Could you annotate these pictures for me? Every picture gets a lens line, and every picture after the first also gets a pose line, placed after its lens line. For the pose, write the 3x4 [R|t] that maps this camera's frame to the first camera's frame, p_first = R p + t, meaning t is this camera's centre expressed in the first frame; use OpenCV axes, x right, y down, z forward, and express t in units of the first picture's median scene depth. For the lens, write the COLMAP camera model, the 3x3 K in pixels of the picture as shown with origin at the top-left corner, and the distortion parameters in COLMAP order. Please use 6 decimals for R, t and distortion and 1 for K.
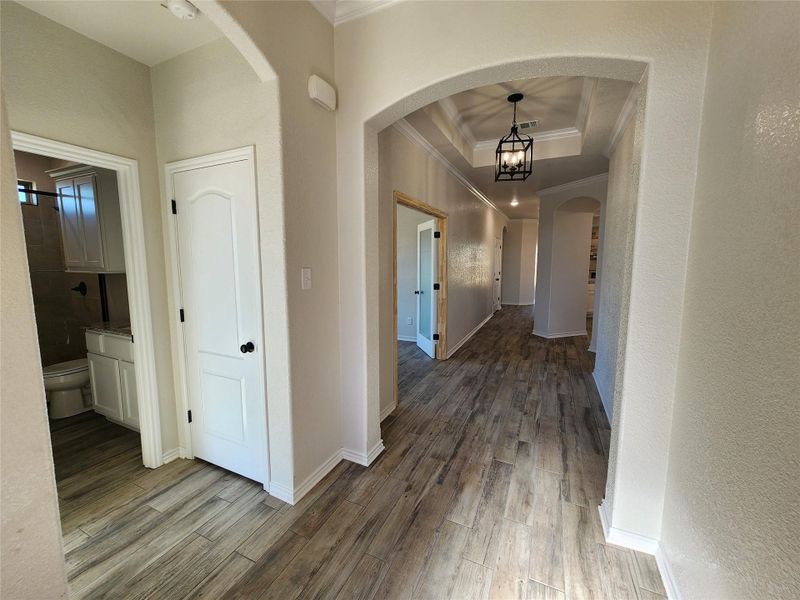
lens RADIAL K [[327.3, 0, 394.7], [0, 327.3, 298.9], [0, 0, 1]] dist [-0.001490, 0.000944]
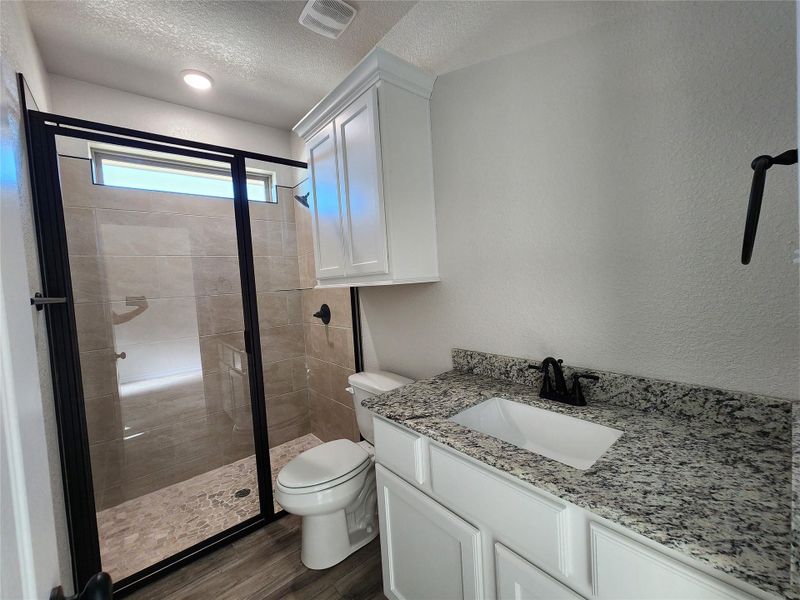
lens RADIAL K [[327.3, 0, 395.1], [0, 327.3, 298.7], [0, 0, 1]] dist [-0.001490, 0.000944]
pose [[0.905518, -0.030451, -0.423214, -0.646394], [0.005080, 0.998128, -0.060948, -0.025178], [0.424278, 0.053040, 0.903977, 0.541562]]
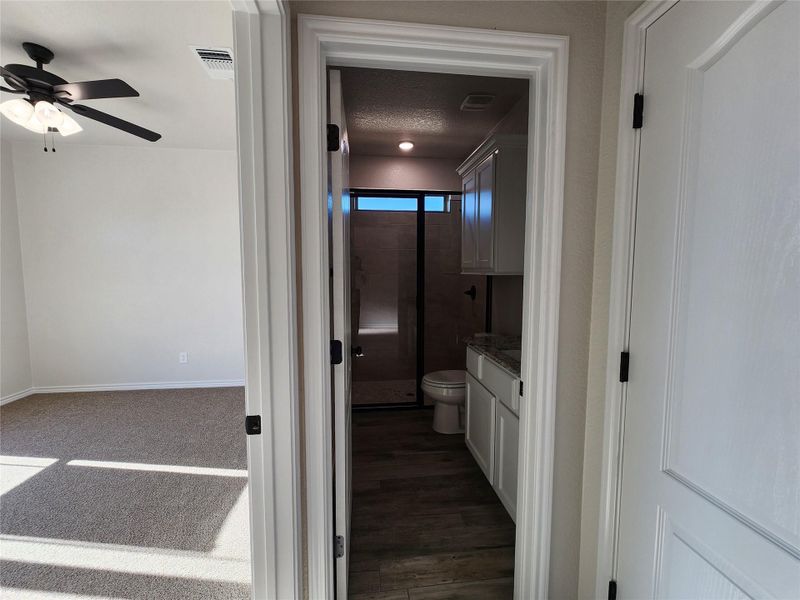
lens RADIAL K [[327.3, 0, 396.8], [0, 327.3, 294.2], [0, 0, 1]] dist [-0.001490, 0.000944]
pose [[0.533582, 0.058904, -0.843694, -0.324696], [-0.100955, 0.994875, 0.005611, -0.011353], [0.839701, 0.082181, 0.536794, 0.366389]]
